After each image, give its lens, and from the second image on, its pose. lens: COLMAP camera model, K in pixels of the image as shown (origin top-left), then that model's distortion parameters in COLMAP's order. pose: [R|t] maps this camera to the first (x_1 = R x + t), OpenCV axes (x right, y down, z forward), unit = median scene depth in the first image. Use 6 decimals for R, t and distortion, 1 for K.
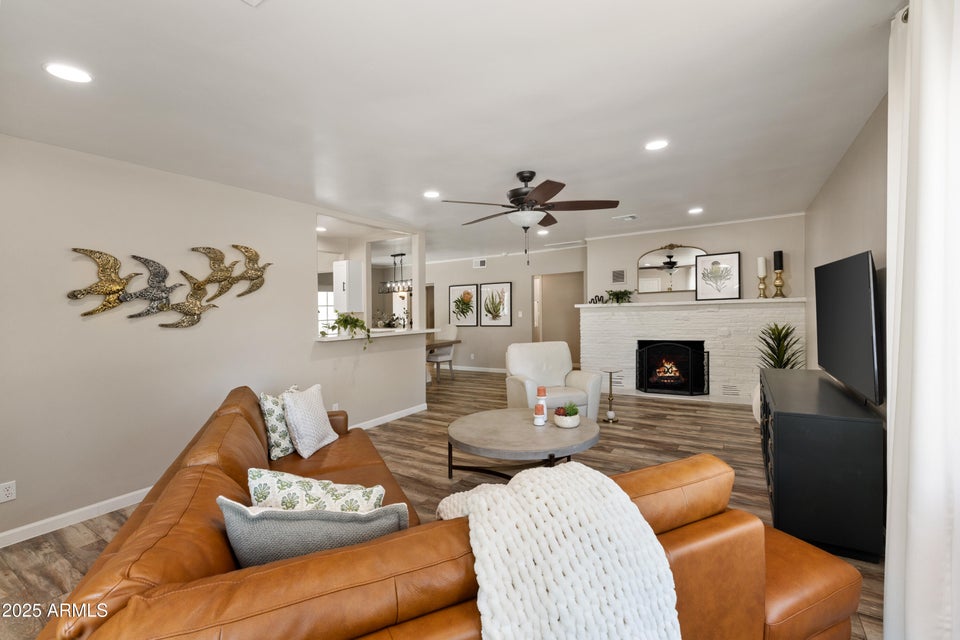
lens RADIAL K [[411.5, 0, 480.0], [0, 411.5, 320.0], [0, 0, 1]] dist [0.000003, 0.000034]
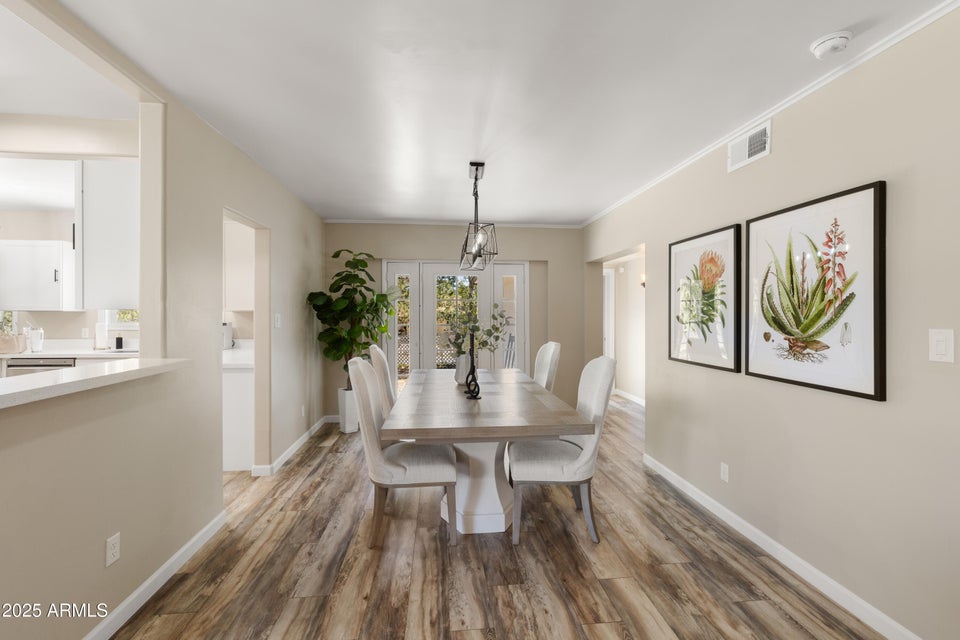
lens RADIAL K [[421.2, 0, 479.1], [0, 421.2, 314.5], [0, 0, 1]] dist [-0.000126, 0.000091]
pose [[0.620369, 0.004696, -0.784296, 0.112109], [0.001200, 0.999975, 0.006937, -0.027636], [0.784309, -0.005245, 0.620348, 0.690666]]
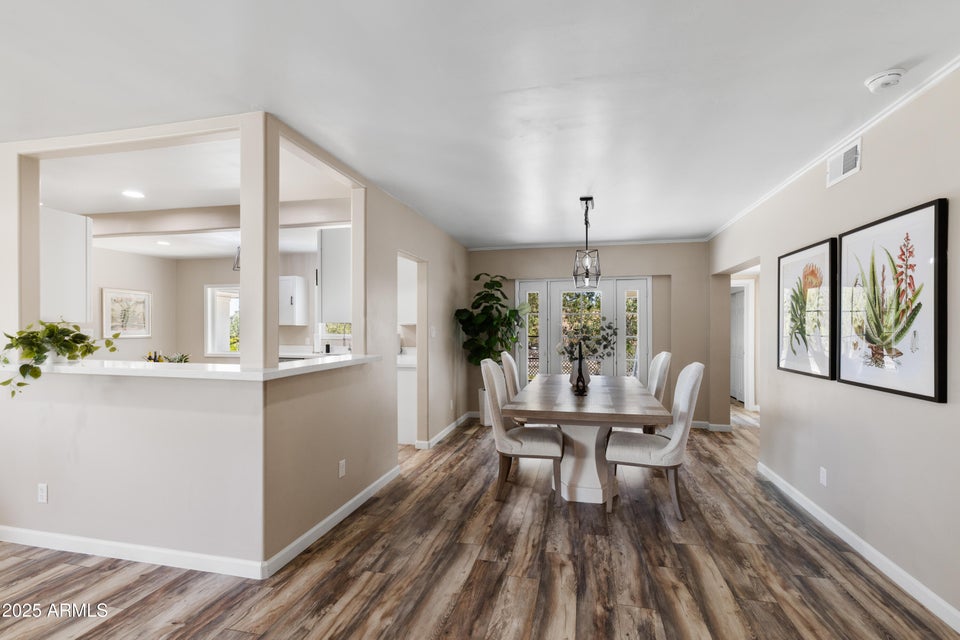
lens RADIAL K [[425.8, 0, 482.5], [0, 425.8, 331.0], [0, 0, 1]] dist [0.000344, 0.000113]
pose [[0.331753, 0.007845, -0.943334, 0.201912], [0.004486, 0.999941, 0.009893, -0.024904], [0.943356, -0.007514, 0.331698, 0.670660]]
